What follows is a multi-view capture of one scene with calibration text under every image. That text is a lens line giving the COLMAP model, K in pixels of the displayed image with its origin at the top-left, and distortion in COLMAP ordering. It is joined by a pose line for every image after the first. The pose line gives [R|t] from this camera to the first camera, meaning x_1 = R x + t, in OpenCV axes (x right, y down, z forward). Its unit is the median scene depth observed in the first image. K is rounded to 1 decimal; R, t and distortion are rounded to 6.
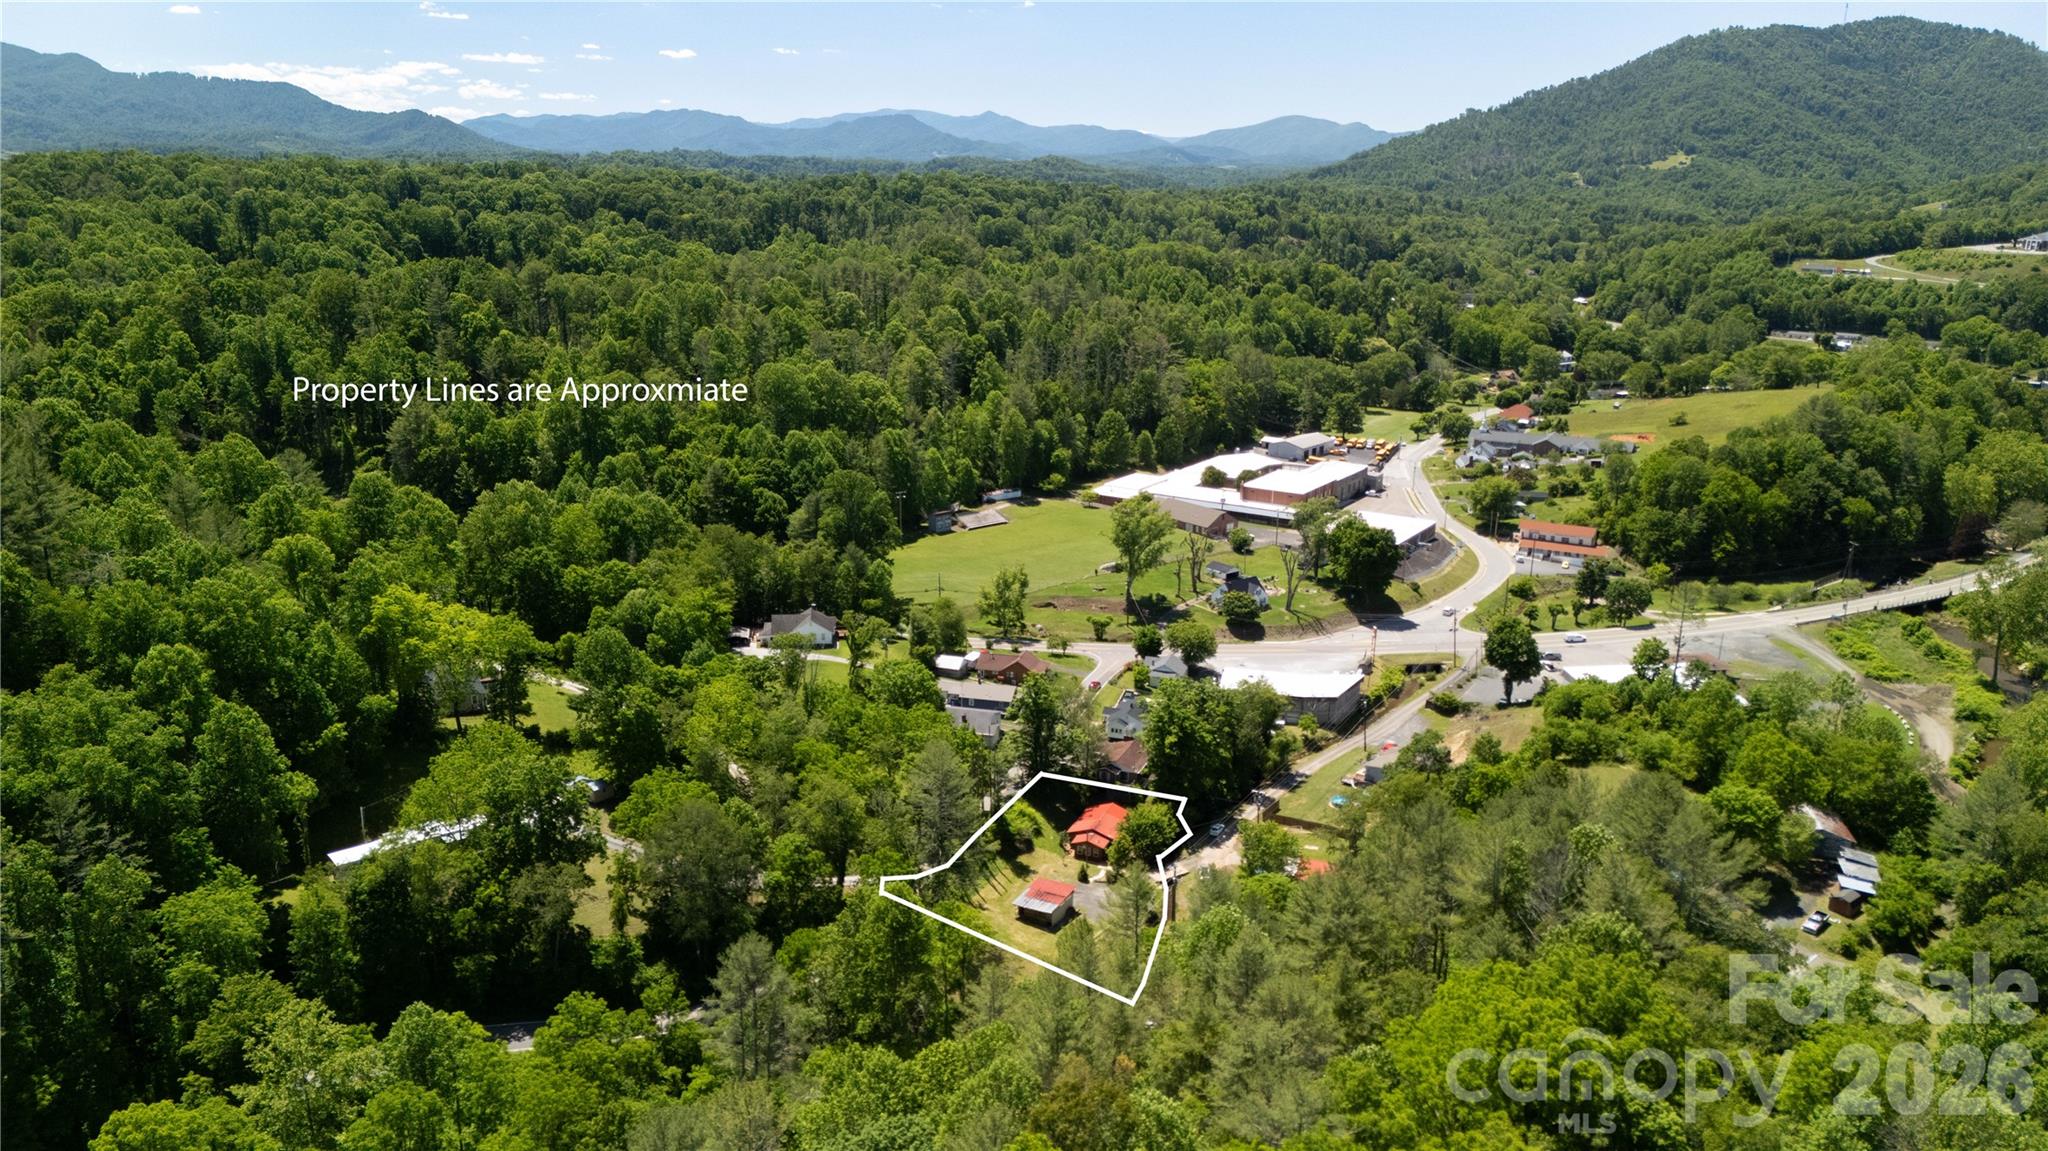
lens RADIAL K [[1516.7, 0, 1063.0], [0, 1516.7, 584.2], [0, 0, 1]] dist [0.144453, -0.185169]
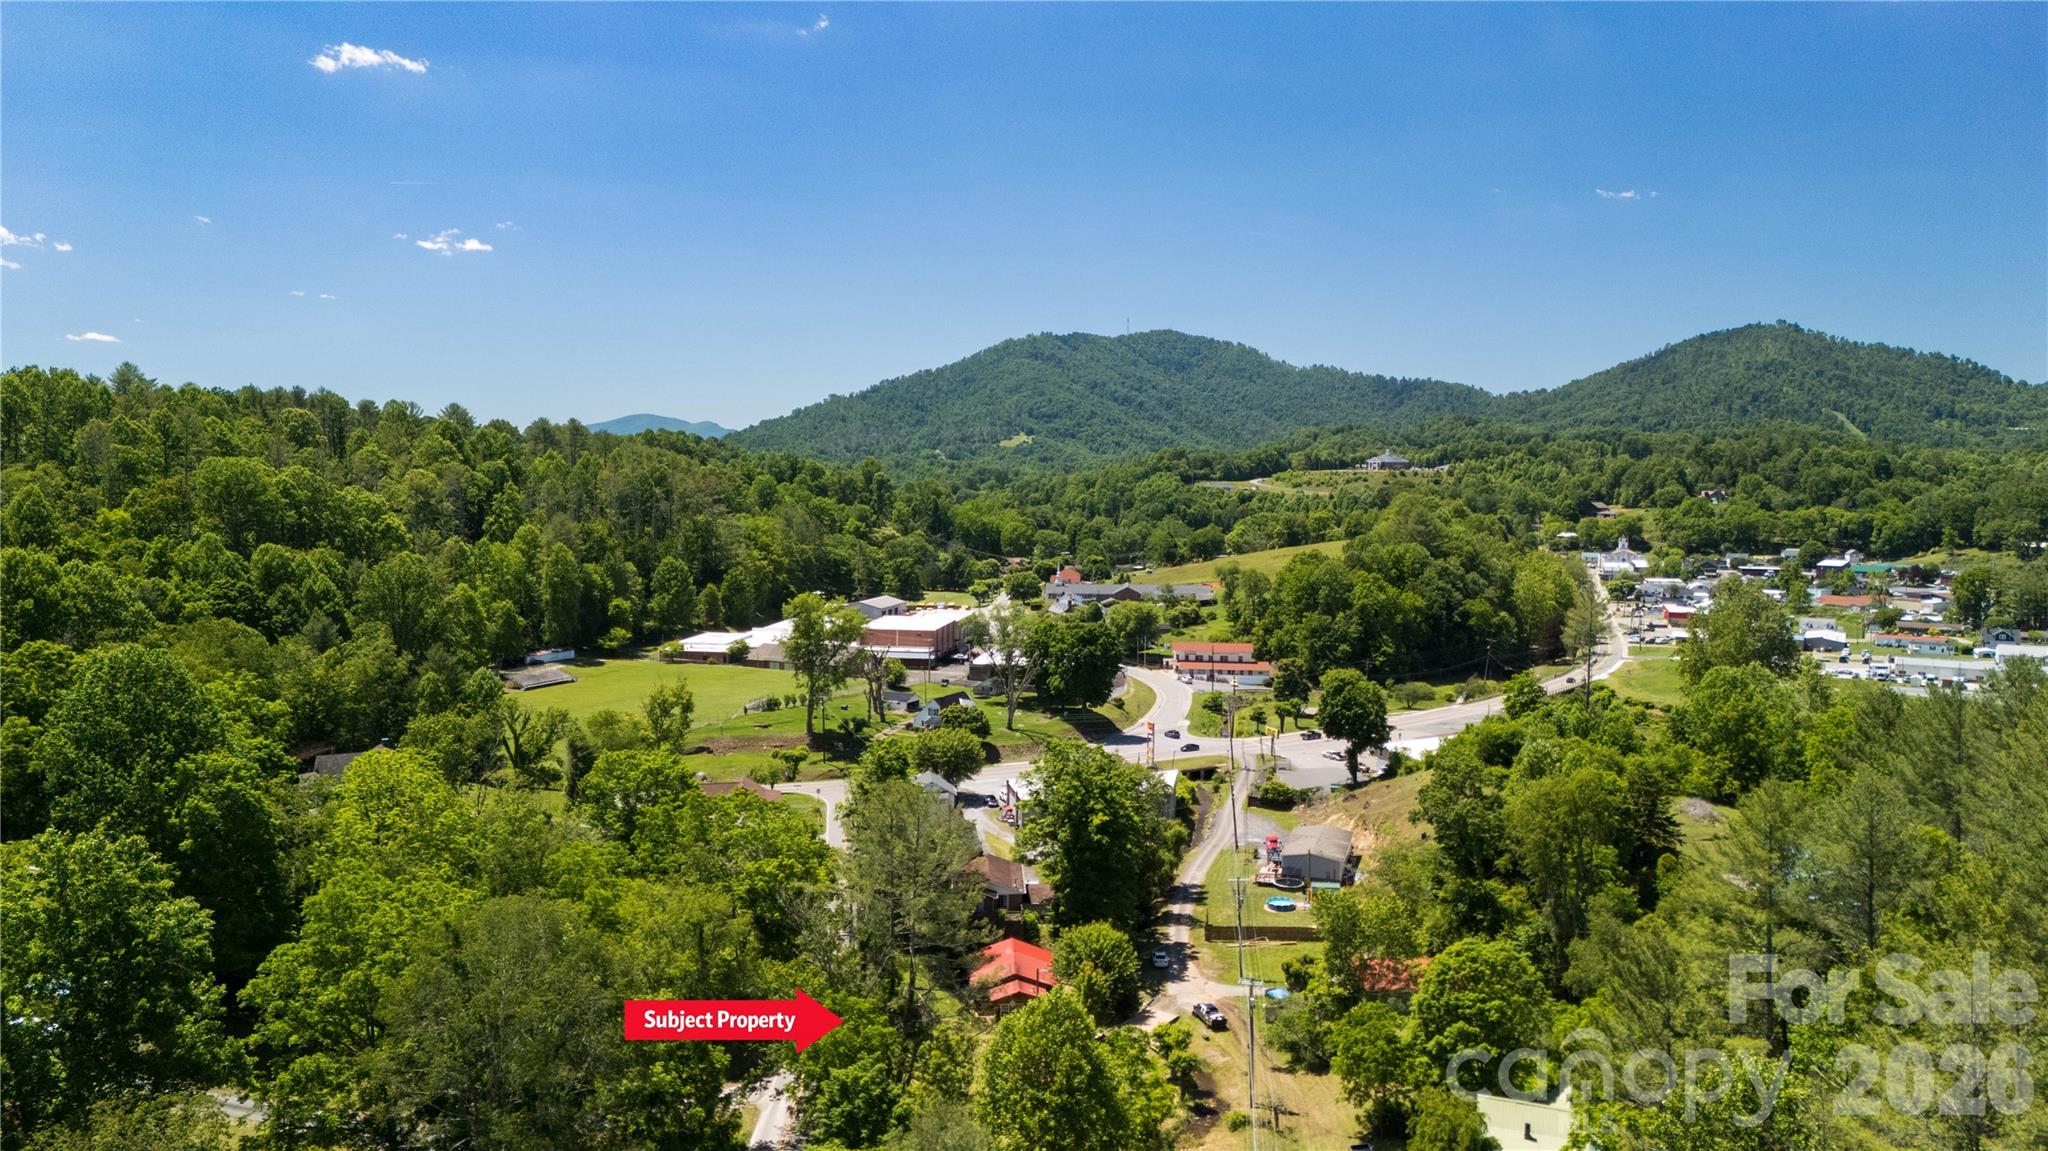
lens RADIAL K [[1516.7, 0, 1063.0], [0, 1516.7, 584.2], [0, 0, 1]] dist [0.144453, -0.185169]
pose [[0.920425, -0.045508, 0.388261, -0.092355], [0.114175, 0.981190, -0.155663, 0.049617], [-0.373874, 0.187606, 0.908307, 0.189612]]
